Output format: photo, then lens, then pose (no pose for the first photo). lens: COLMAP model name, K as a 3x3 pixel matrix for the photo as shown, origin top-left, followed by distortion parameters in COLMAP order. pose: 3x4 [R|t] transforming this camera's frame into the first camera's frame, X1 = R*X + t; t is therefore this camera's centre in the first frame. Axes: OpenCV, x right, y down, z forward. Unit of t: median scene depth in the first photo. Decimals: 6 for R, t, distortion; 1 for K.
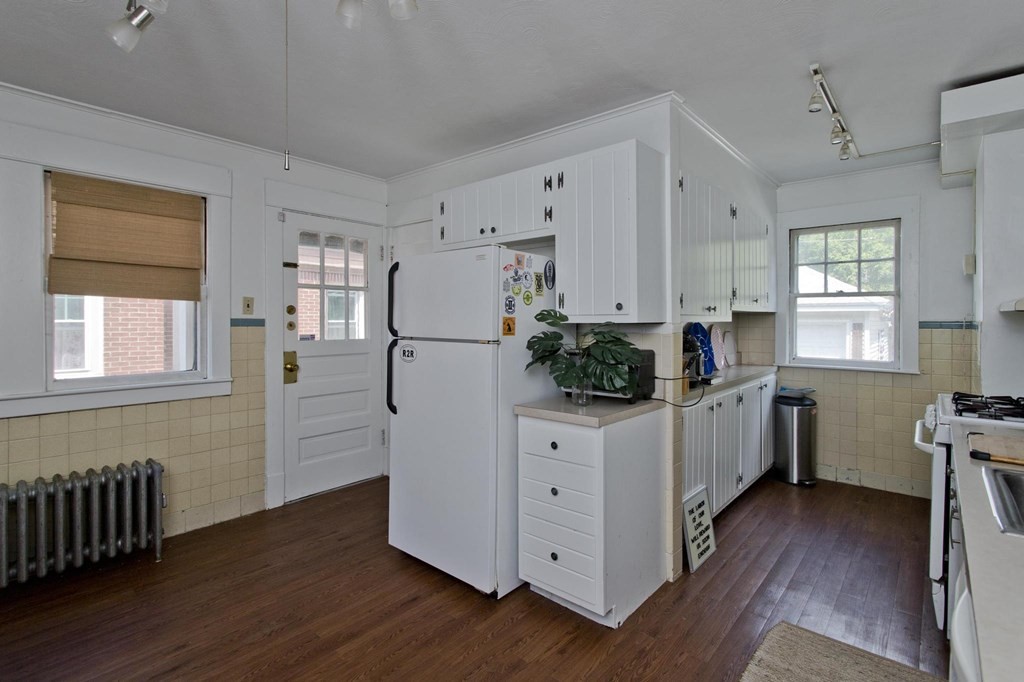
lens RADIAL K [[488.1, 0, 521.5], [0, 488.1, 320.3], [0, 0, 1]] dist [-0.003453, 0.004791]
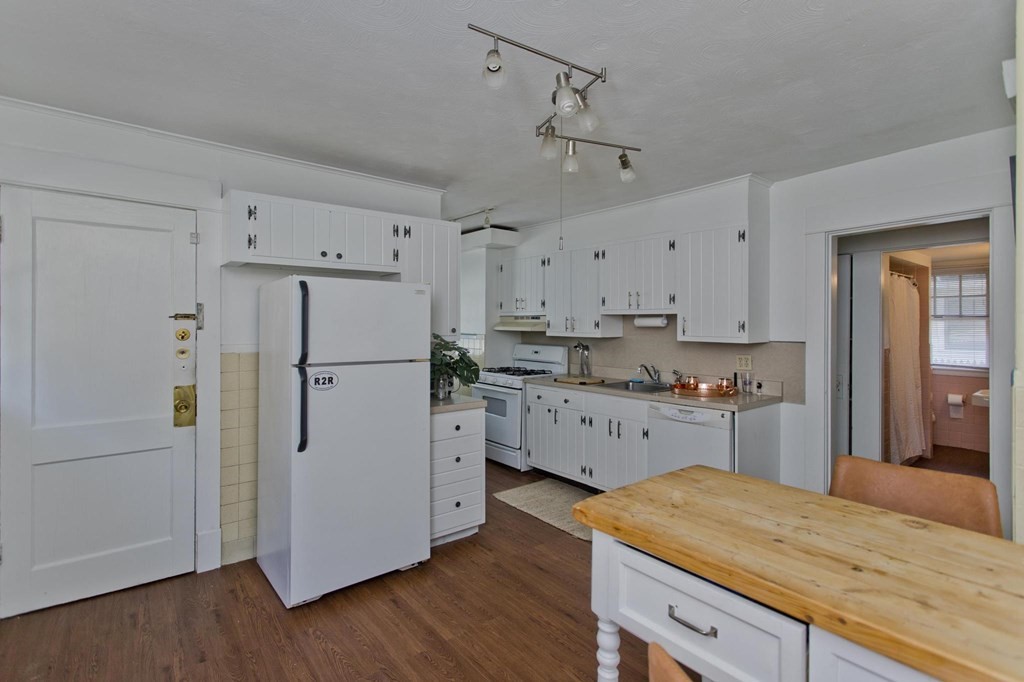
lens RADIAL K [[488.1, 0, 495.4], [0, 488.1, 322.1], [0, 0, 1]] dist [-0.003453, 0.004791]
pose [[0.203052, 0.005353, 0.979153, -1.192783], [-0.000464, 0.999985, -0.005371, -0.043967], [-0.979168, 0.000636, 0.203051, 0.535971]]
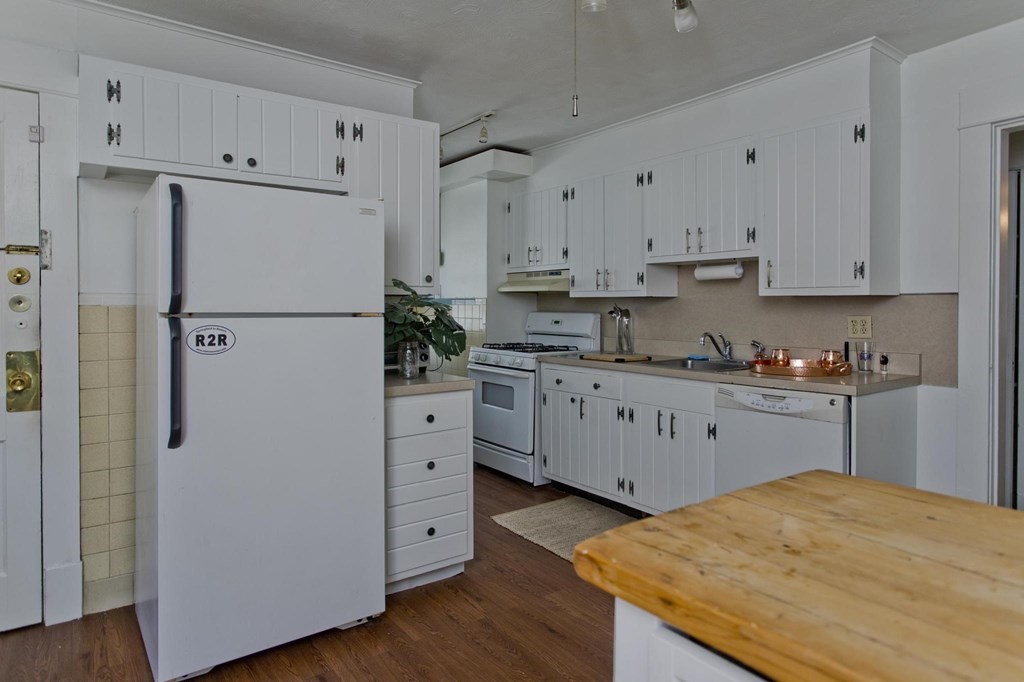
lens RADIAL K [[601.3, 0, 489.9], [0, 601.3, 310.8], [0, 0, 1]] dist [-0.011346, 0.004272]
pose [[0.248965, -0.005478, 0.968497, -0.957418], [0.002824, 0.999984, 0.004930, 0.031970], [-0.968508, 0.001508, 0.248976, 0.525577]]
